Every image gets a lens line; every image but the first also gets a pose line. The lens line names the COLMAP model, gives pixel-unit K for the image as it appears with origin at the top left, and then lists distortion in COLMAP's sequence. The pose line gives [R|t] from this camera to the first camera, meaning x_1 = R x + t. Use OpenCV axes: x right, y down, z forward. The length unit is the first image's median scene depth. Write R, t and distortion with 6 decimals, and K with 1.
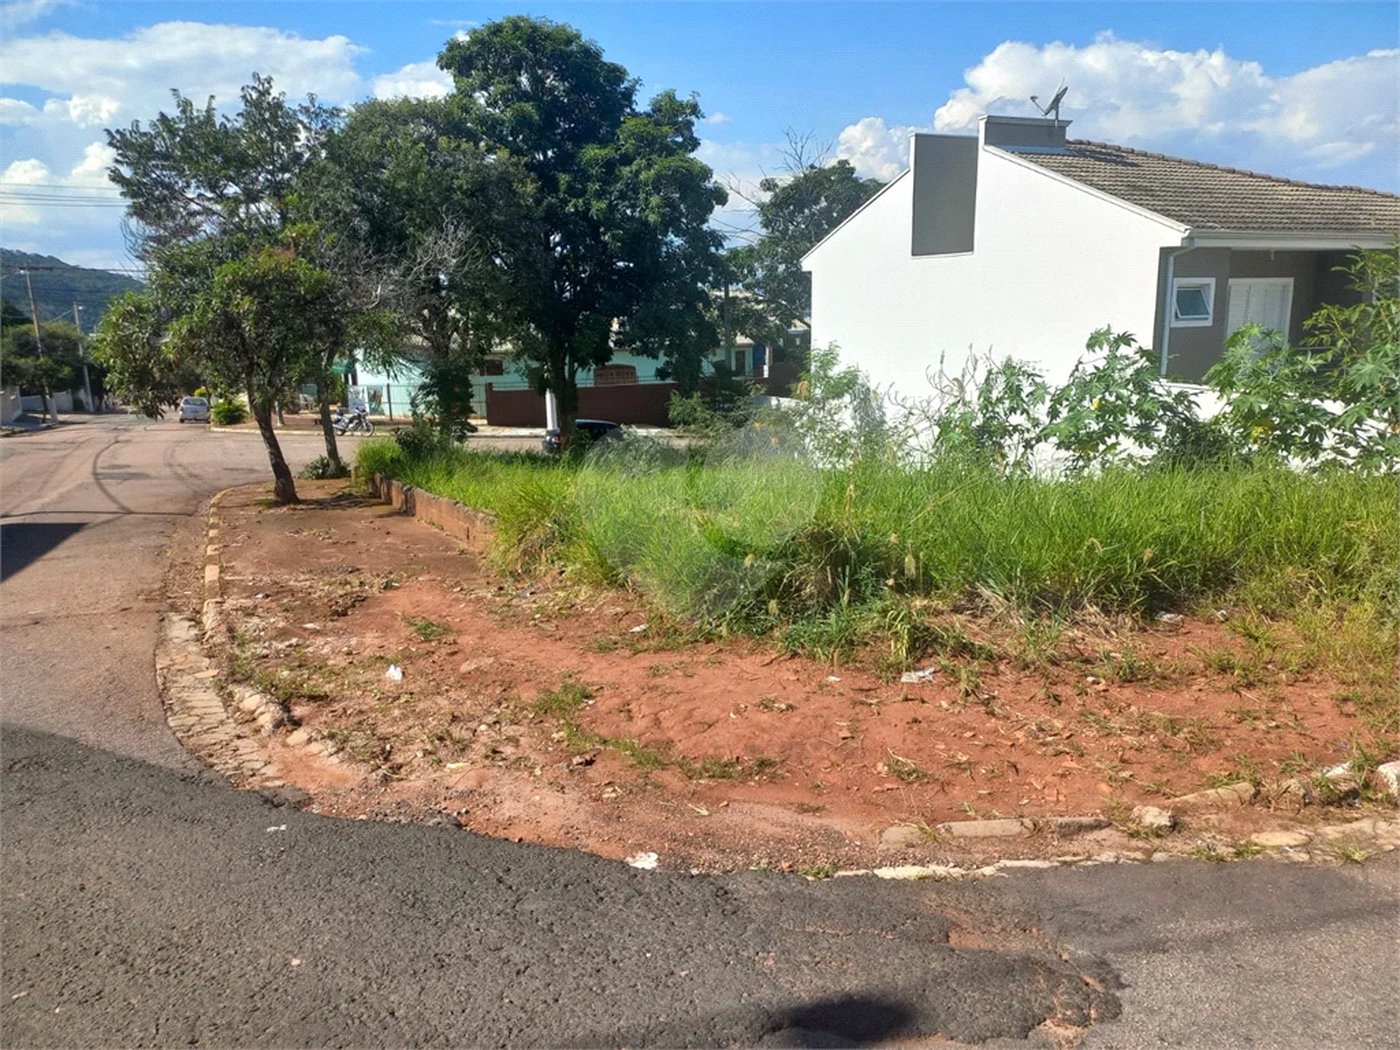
lens RADIAL K [[1076.9, 0, 713.0], [0, 1076.9, 525.3], [0, 0, 1]] dist [0.061909, -0.045425]
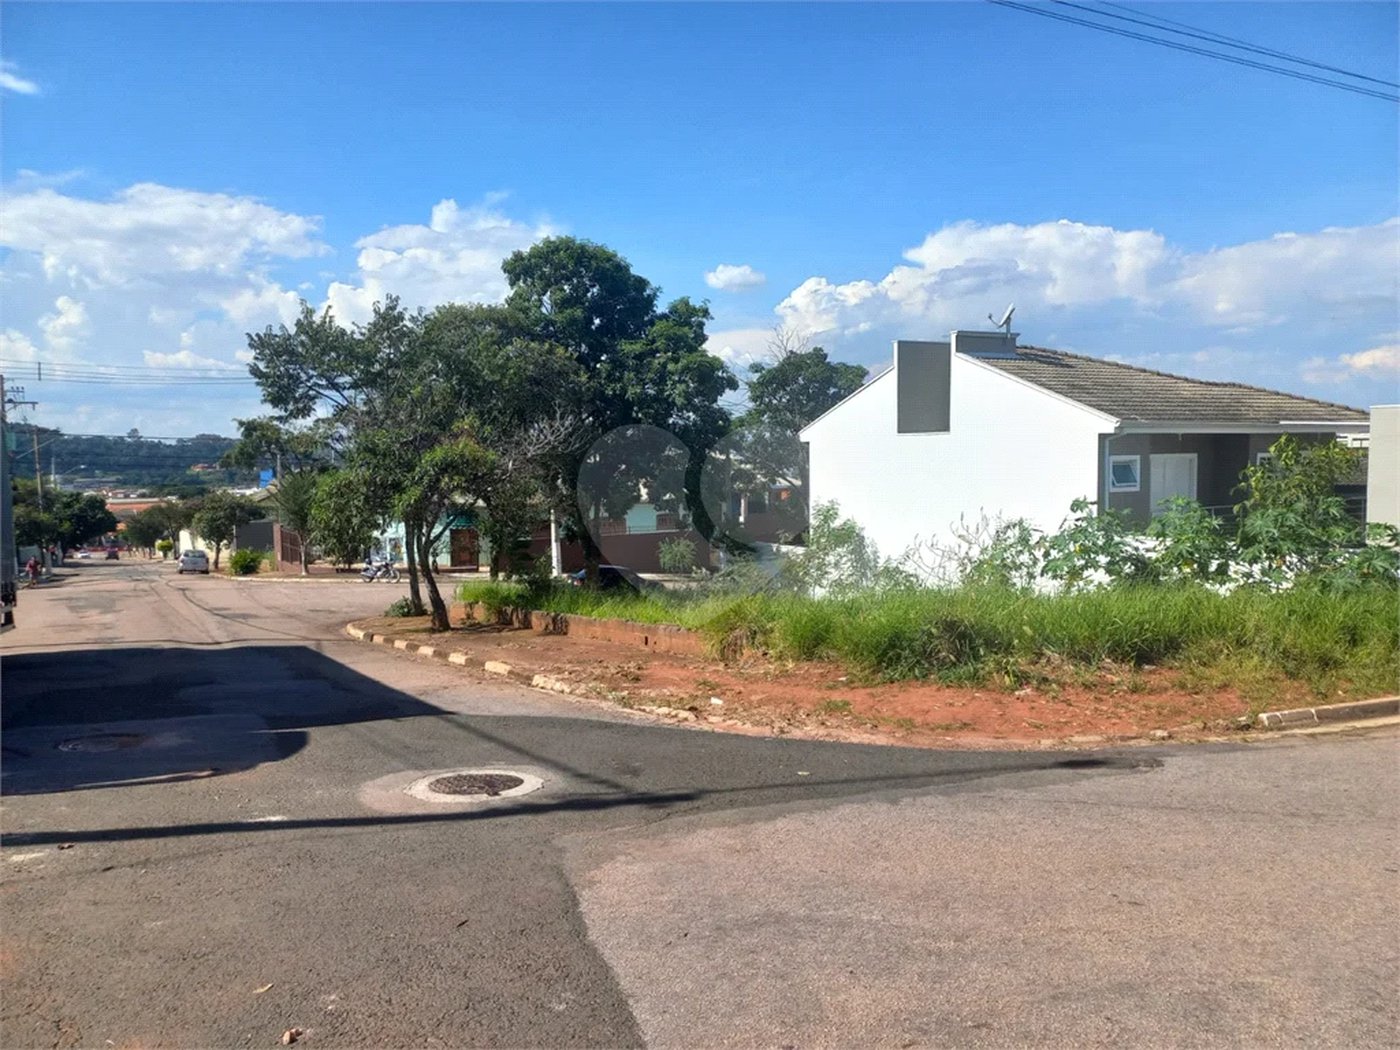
lens RADIAL K [[1081.1, 0, 700.0], [0, 1081.1, 525.0], [0, 0, 1]] dist [0.134852, -0.236778]
pose [[0.998311, -0.003974, 0.057964, -0.127137], [0.011871, 0.990565, -0.136531, 0.028132], [-0.056874, 0.136988, 0.988939, -0.234508]]
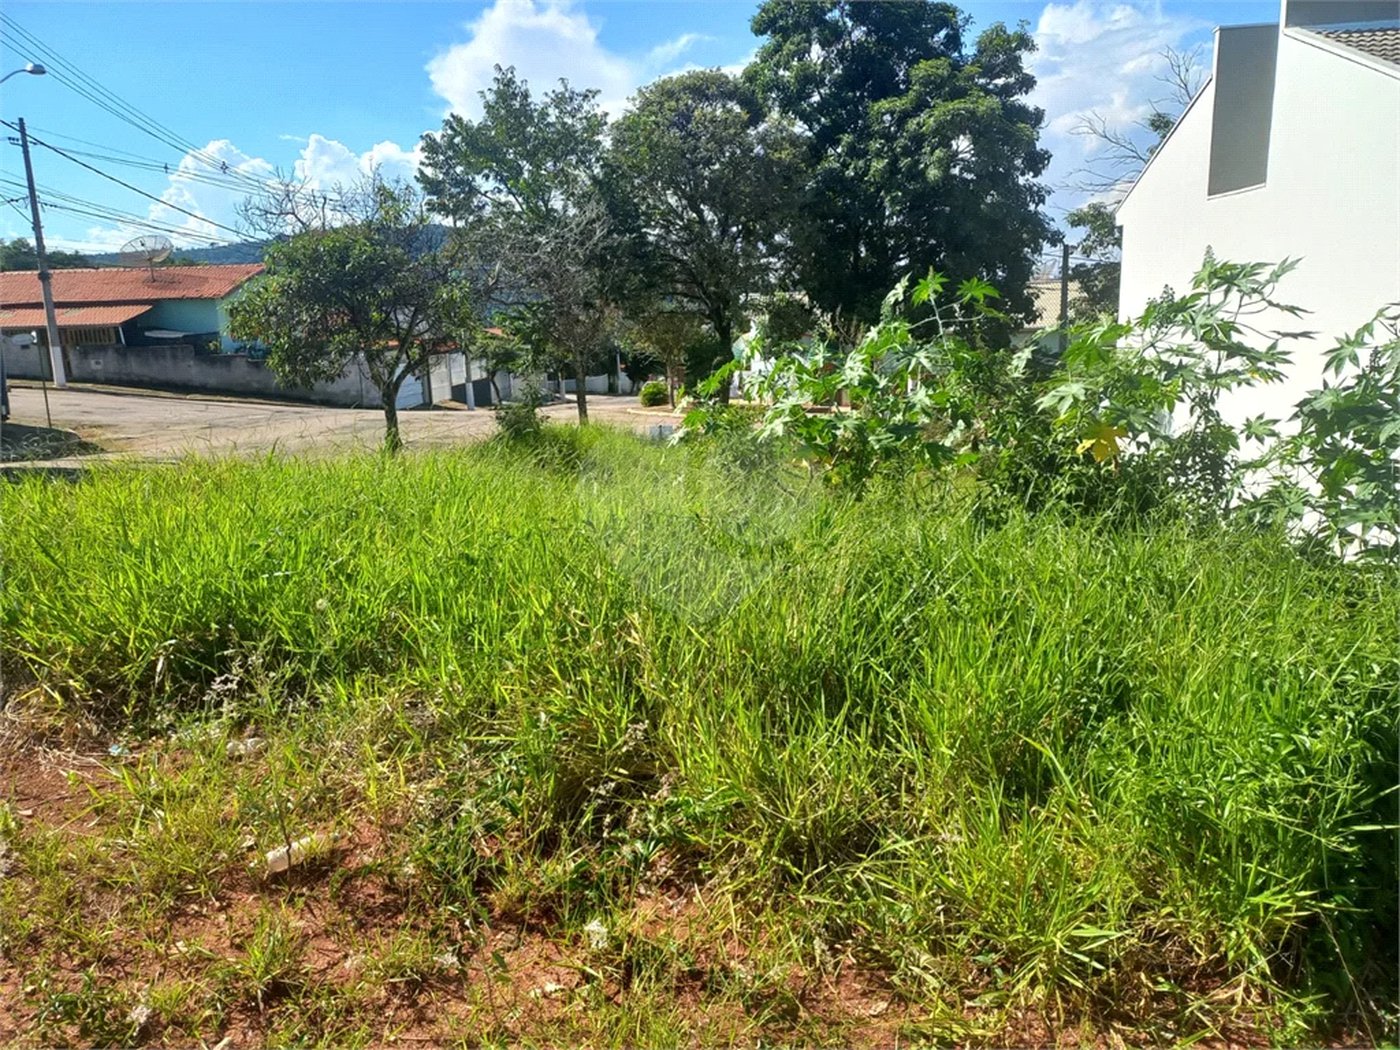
lens RADIAL K [[1076.9, 0, 713.0], [0, 1076.9, 525.3], [0, 0, 1]] dist [0.061909, -0.045425]
pose [[0.870987, 0.077652, -0.485131, 0.286504], [-0.070142, 0.996969, 0.033649, -0.028260], [0.486274, 0.004721, 0.873794, 0.200489]]
